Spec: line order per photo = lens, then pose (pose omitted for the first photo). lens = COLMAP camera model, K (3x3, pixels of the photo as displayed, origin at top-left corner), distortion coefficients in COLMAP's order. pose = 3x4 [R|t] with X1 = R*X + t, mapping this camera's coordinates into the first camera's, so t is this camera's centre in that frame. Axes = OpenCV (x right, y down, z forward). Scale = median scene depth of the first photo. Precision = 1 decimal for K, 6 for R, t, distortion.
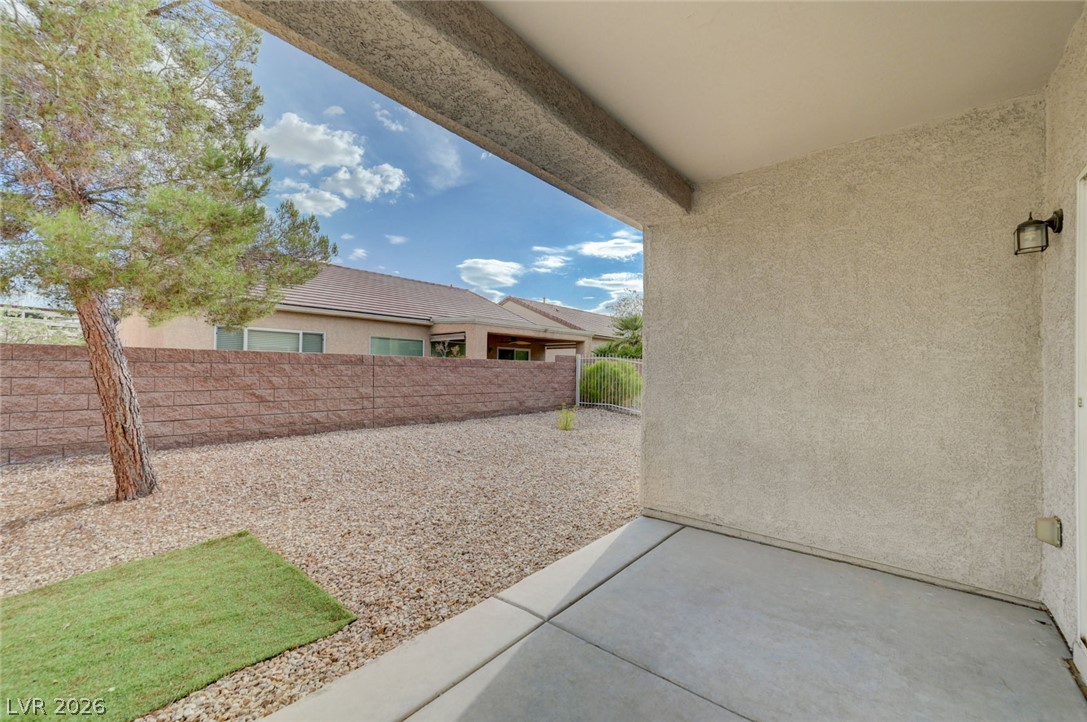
lens RADIAL K [[433.8, 0, 550.9], [0, 433.8, 364.2], [0, 0, 1]] dist [0.002780, 0.000091]
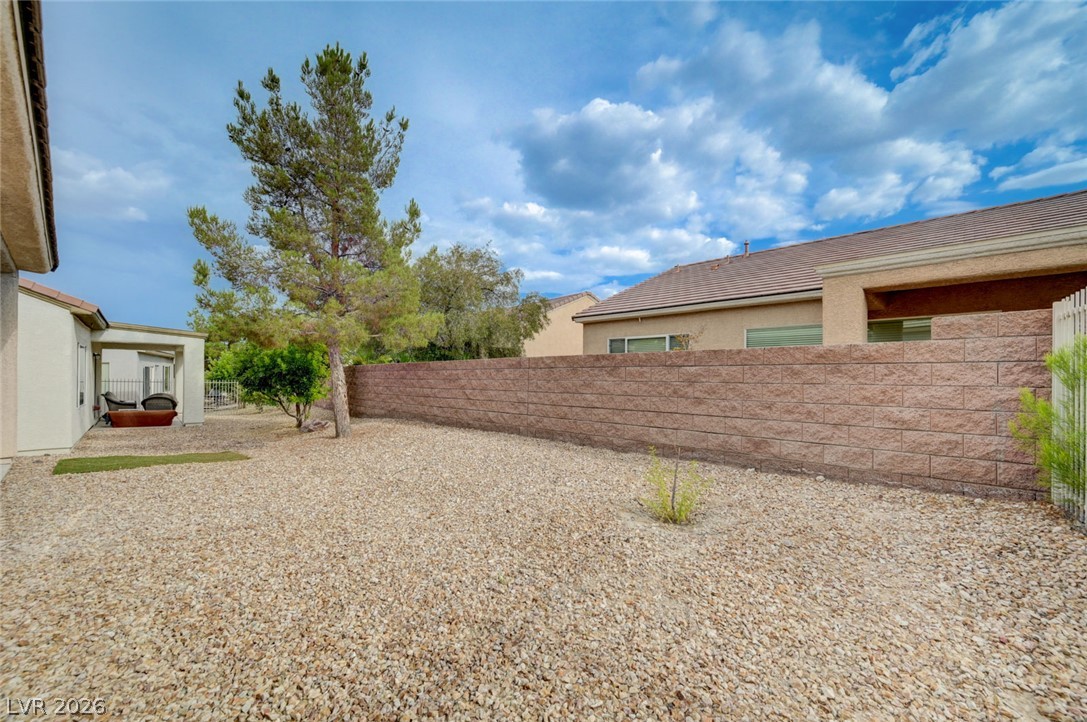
lens RADIAL K [[435.6, 0, 544.2], [0, 435.6, 372.6], [0, 0, 1]] dist [0.000291, 0.000160]
pose [[-0.051563, -0.021413, -0.998440, 0.606103], [0.011341, 0.999693, -0.022025, 0.038677], [0.998605, -0.012459, -0.051304, 1.274527]]
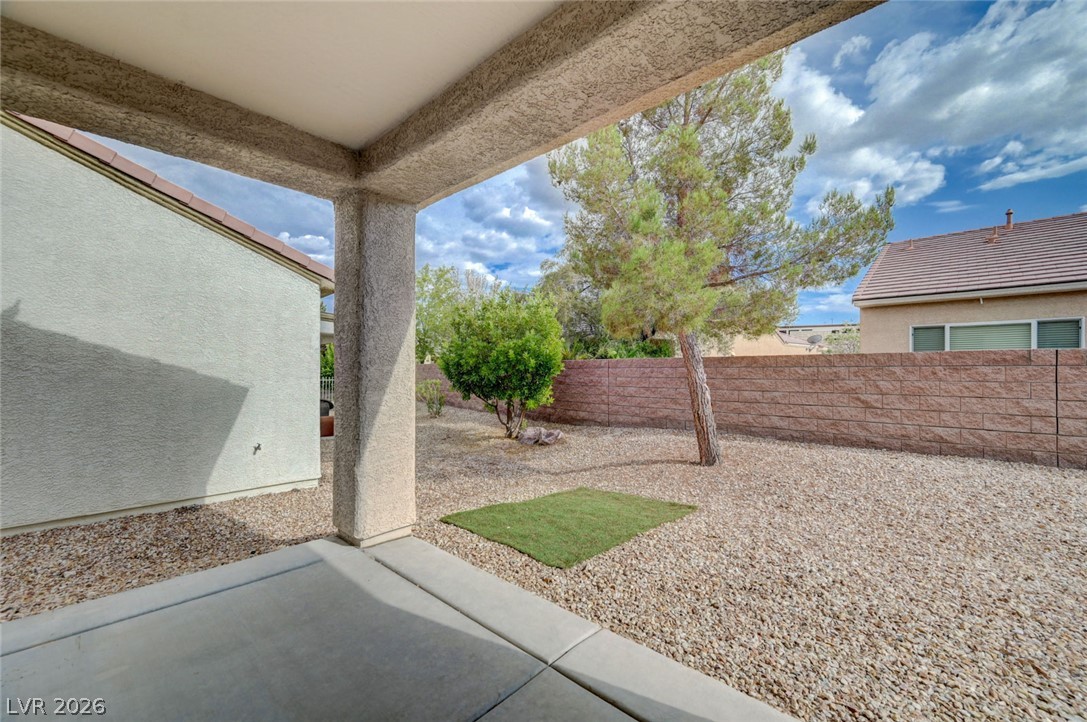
lens RADIAL K [[433.5, 0, 547.9], [0, 433.5, 369.5], [0, 0, 1]] dist [0.000518, 0.000137]
pose [[-0.038040, -0.011768, -0.999207, 0.284201], [0.014027, 0.999826, -0.012310, 0.006792], [0.999178, -0.014484, -0.037869, 0.347496]]
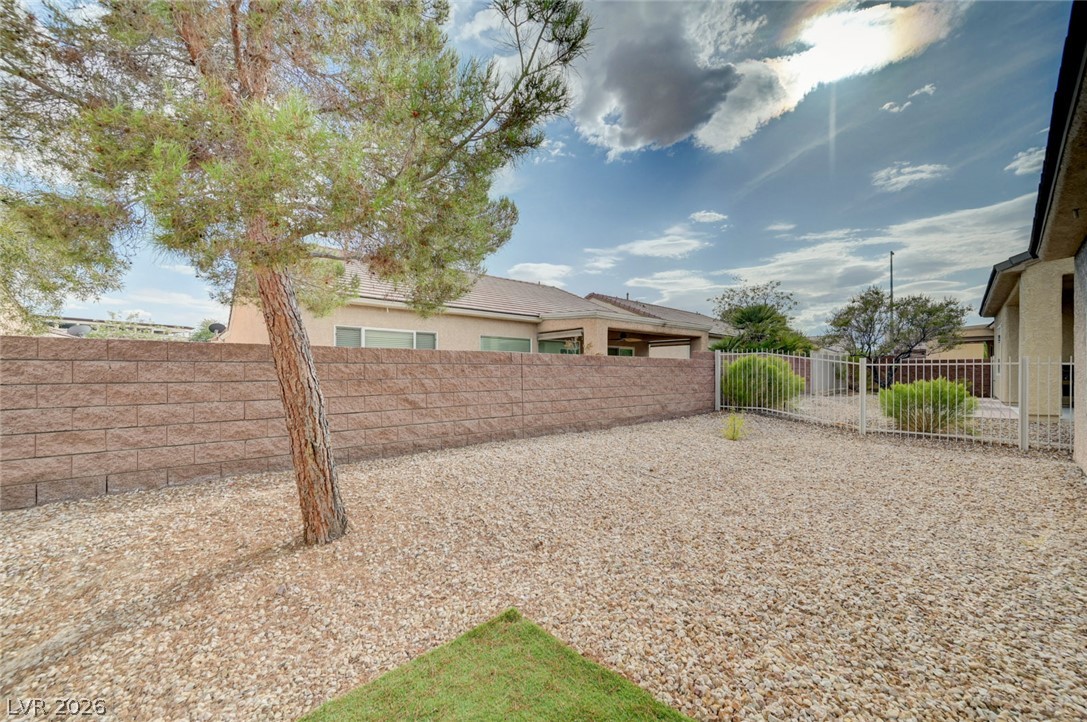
lens RADIAL K [[433.5, 0, 547.9], [0, 433.5, 369.5], [0, 0, 1]] dist [0.000518, 0.000137]
pose [[0.992497, -0.015694, -0.121259, -0.300542], [0.016486, 0.999849, 0.005530, 0.009786], [0.121153, -0.007488, 0.992606, 0.191751]]
